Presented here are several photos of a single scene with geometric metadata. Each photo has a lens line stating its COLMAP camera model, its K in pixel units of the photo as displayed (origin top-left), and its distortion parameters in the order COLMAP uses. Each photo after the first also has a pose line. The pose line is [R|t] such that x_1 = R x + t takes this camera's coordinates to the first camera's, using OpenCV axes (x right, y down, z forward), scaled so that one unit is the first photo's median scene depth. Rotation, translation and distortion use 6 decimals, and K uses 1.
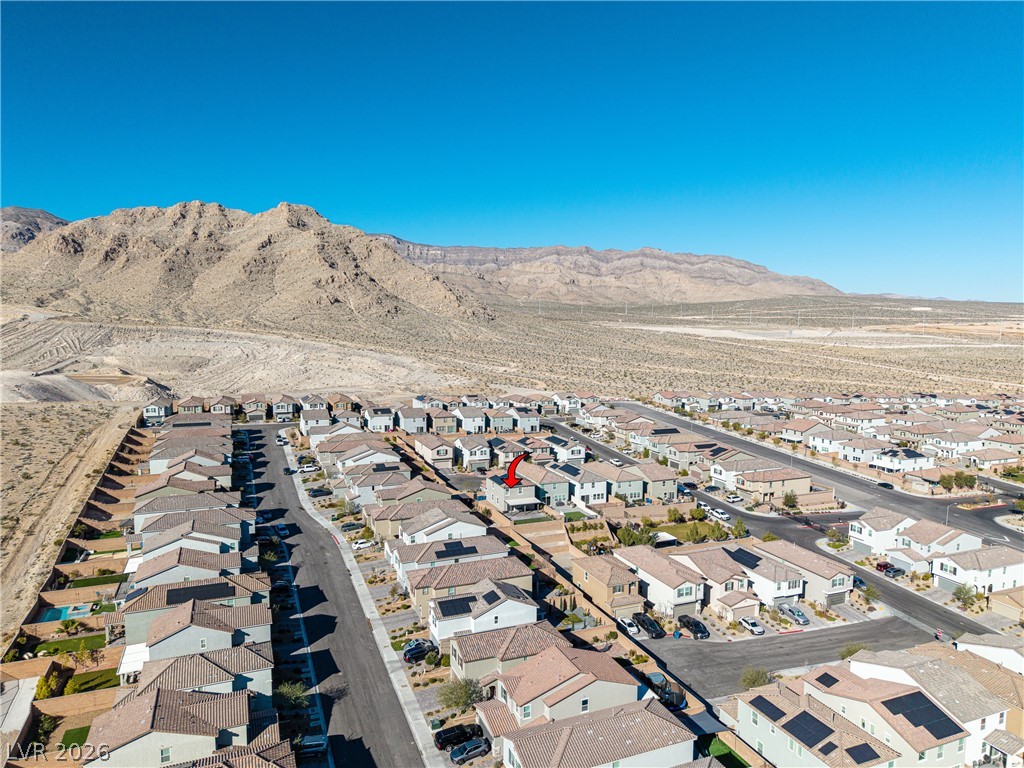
lens RADIAL K [[685.4, 0, 512.0], [0, 685.4, 384.0], [0, 0, 1]] dist [0.038059, -0.045194]
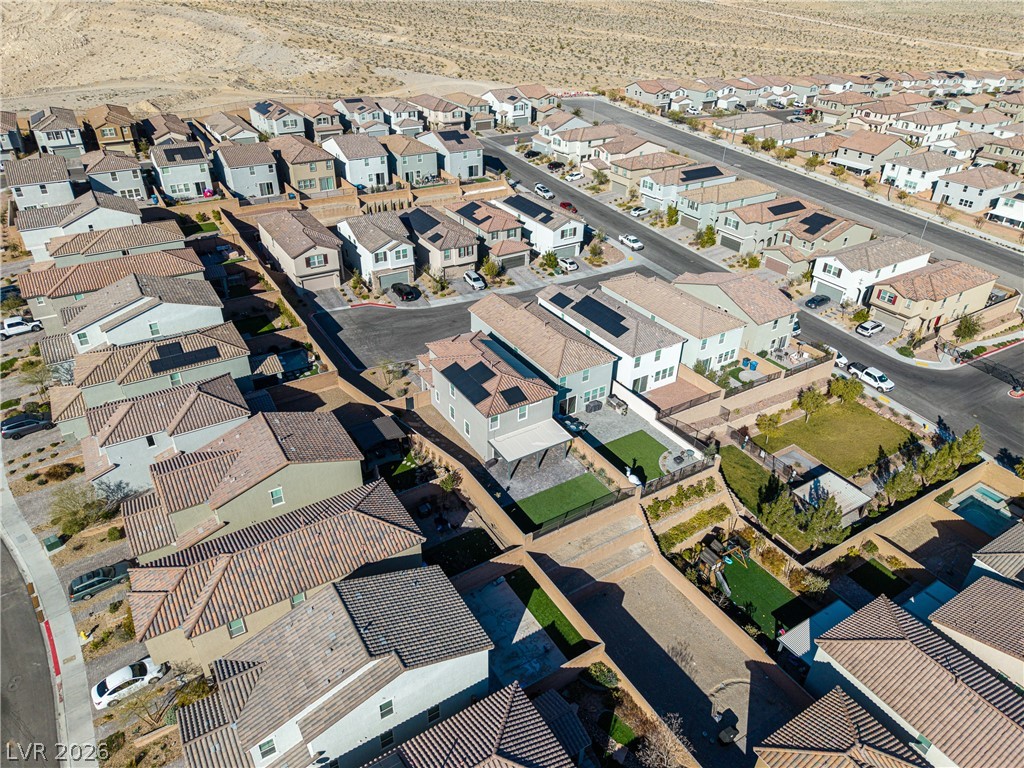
lens RADIAL K [[678.6, 0, 513.7], [0, 678.6, 405.5], [0, 0, 1]] dist [0.000941, 0.002165]
pose [[0.985791, -0.086047, 0.144265, -0.031775], [0.008297, 0.882728, 0.469811, -0.026743], [-0.167773, -0.461939, 0.870899, 0.383982]]
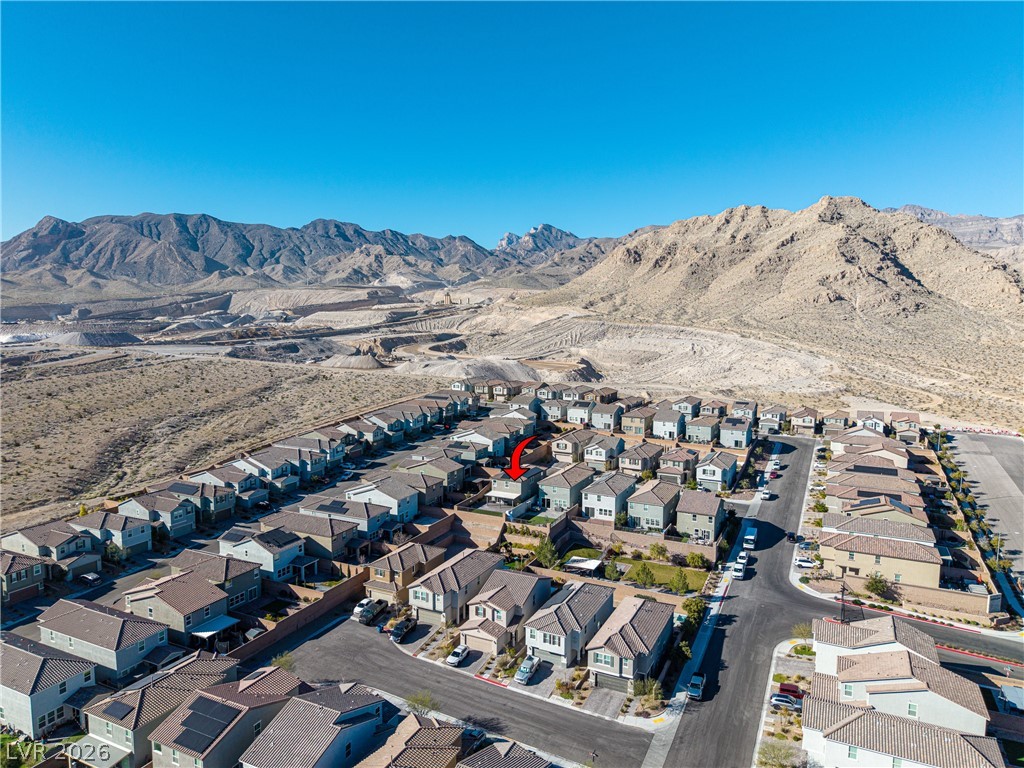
lens RADIAL K [[685.4, 0, 512.0], [0, 685.4, 384.0], [0, 0, 1]] dist [0.038059, -0.045194]
pose [[0.667451, 0.076949, -0.740667, 0.452950], [-0.076692, 0.996461, 0.034413, -0.016655], [0.740694, 0.033834, 0.670990, 0.193193]]
